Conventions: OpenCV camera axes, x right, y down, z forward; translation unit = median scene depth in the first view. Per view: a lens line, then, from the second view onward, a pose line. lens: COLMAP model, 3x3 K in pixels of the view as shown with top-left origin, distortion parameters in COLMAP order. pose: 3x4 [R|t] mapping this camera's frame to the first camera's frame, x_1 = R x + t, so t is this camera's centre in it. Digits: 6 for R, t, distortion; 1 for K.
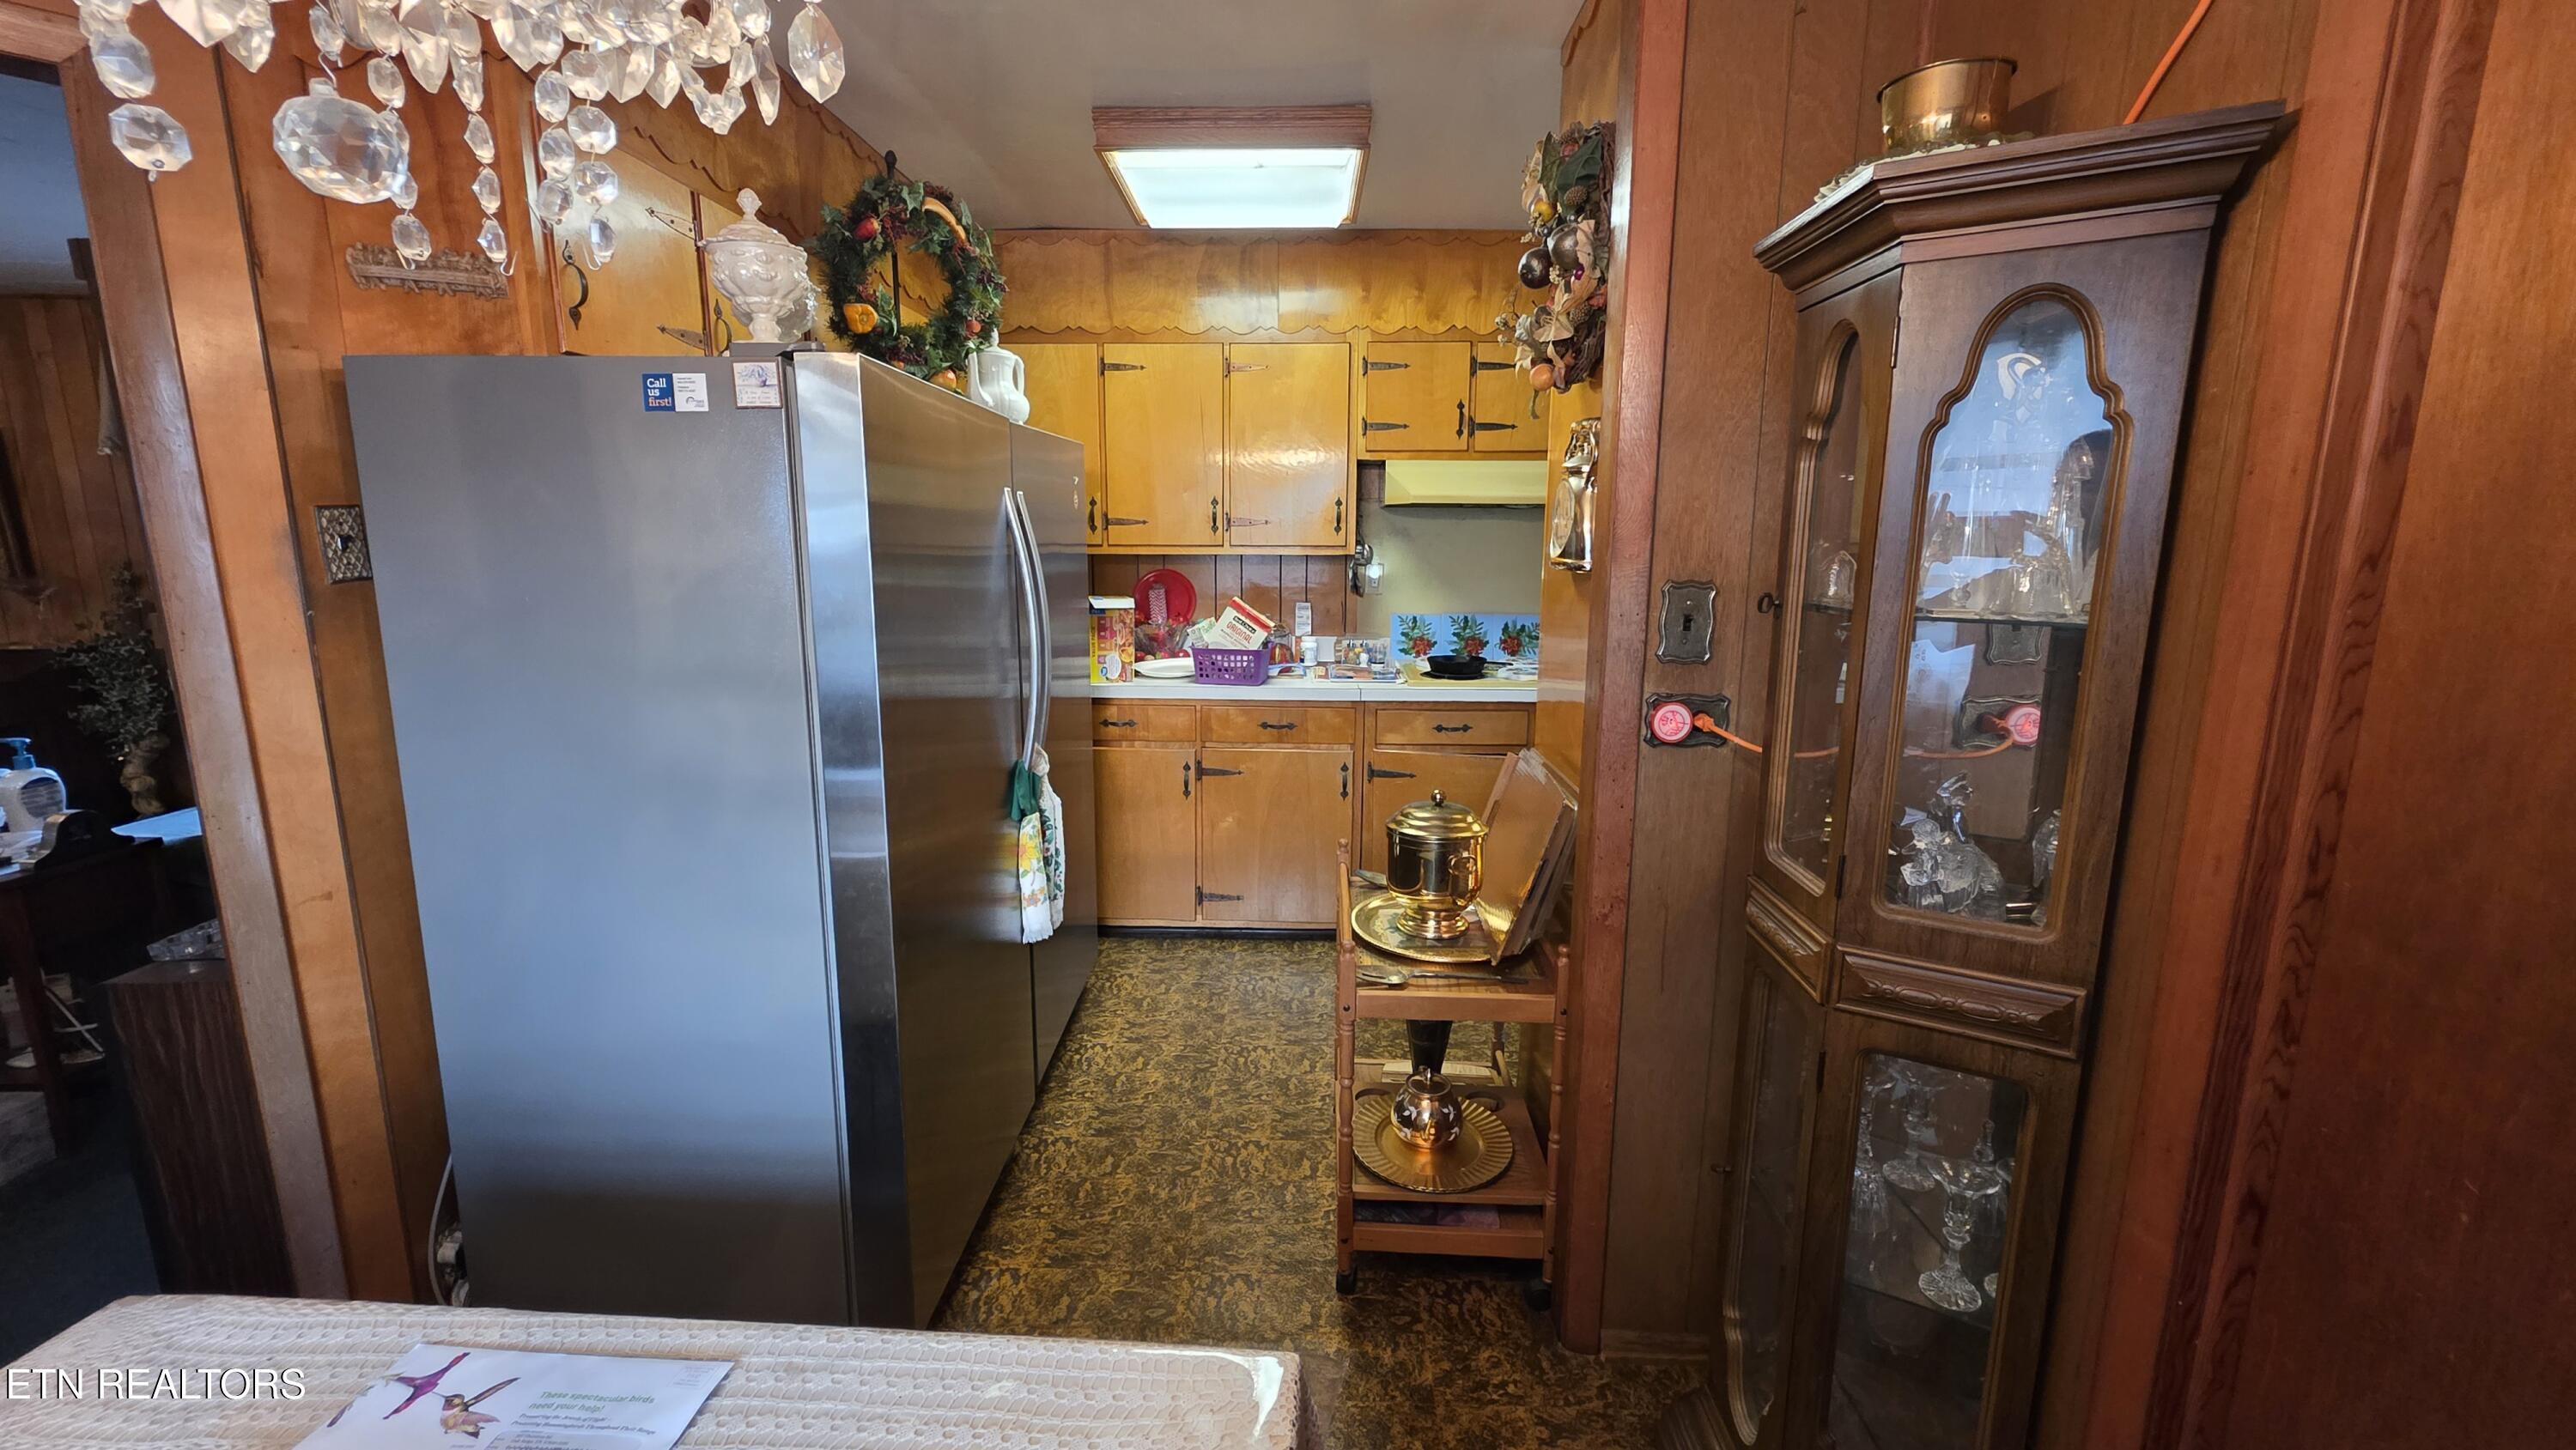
lens RADIAL K [[1040.7, 0, 1287.6], [0, 1040.7, 712.2], [0, 0, 1]] dist [0.001195, 0.000111]
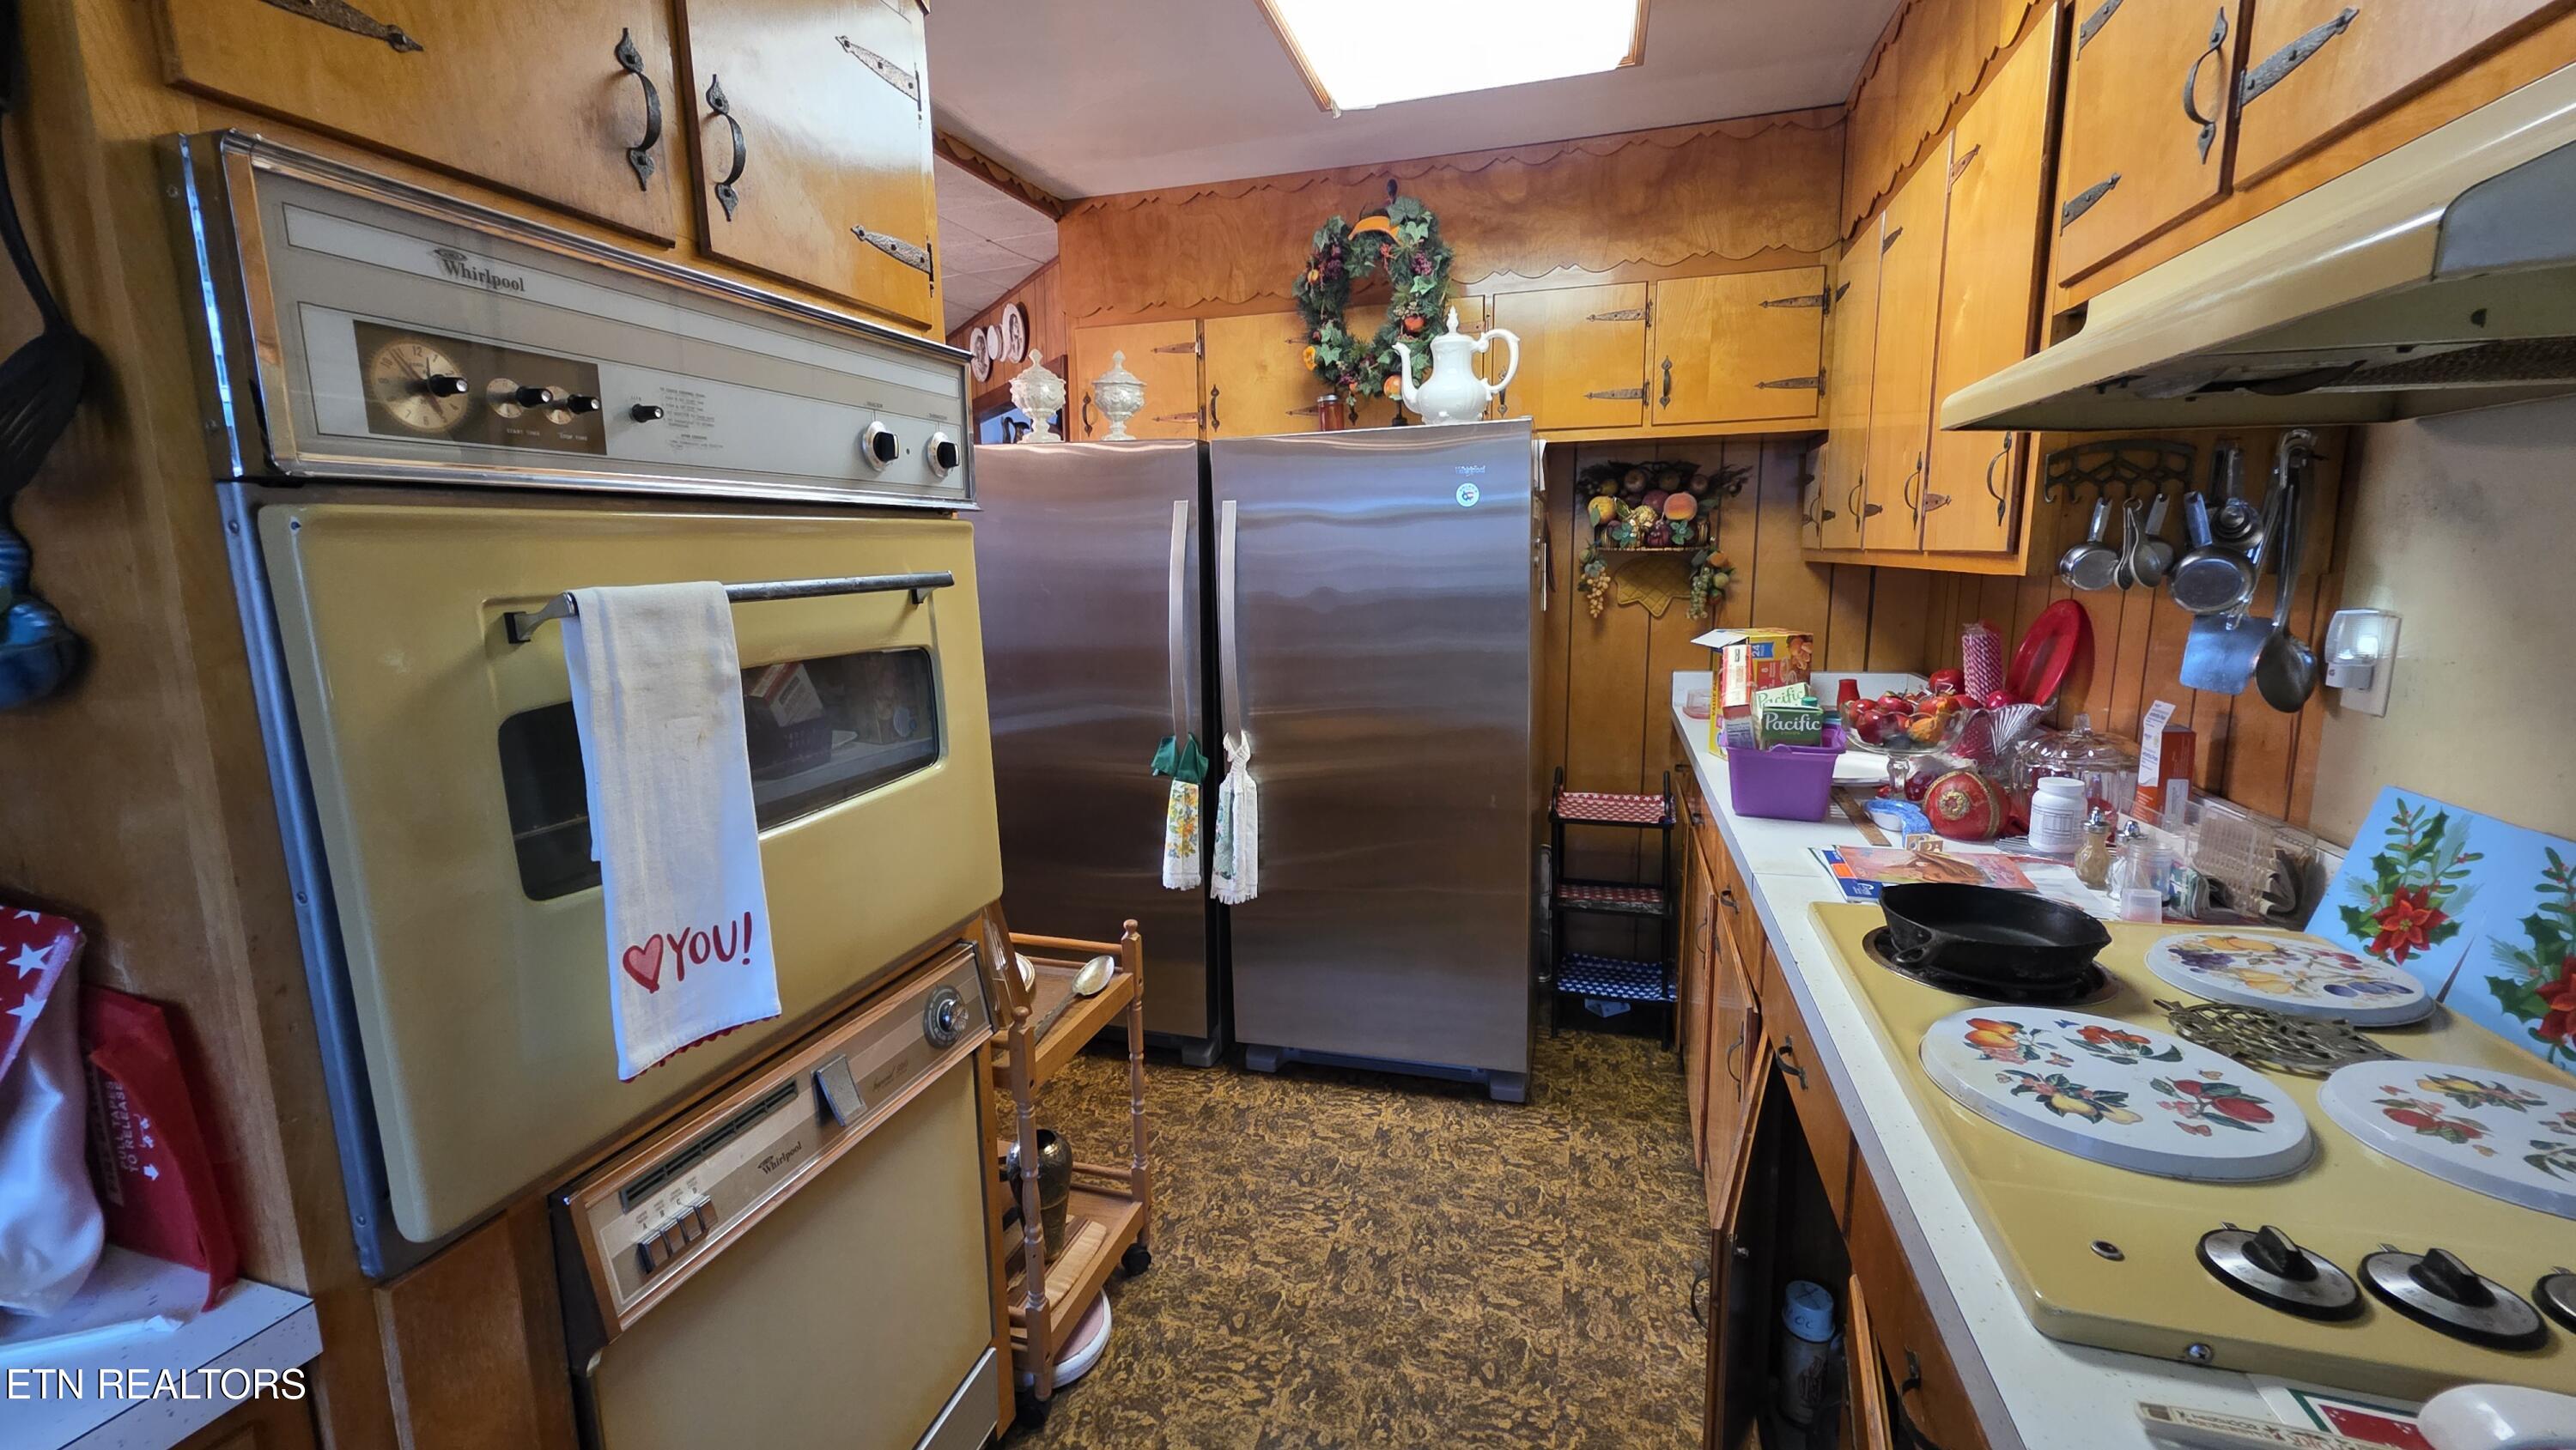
lens RADIAL K [[1022.0, 0, 1291.9], [0, 1022.0, 718.8], [0, 0, 1]] dist [0.001427, 0.000020]
pose [[-0.257281, 0.151502, -0.954386, 0.609967], [-0.158871, 0.967563, 0.196422, -0.163038], [0.953187, 0.202160, -0.224867, 1.037273]]
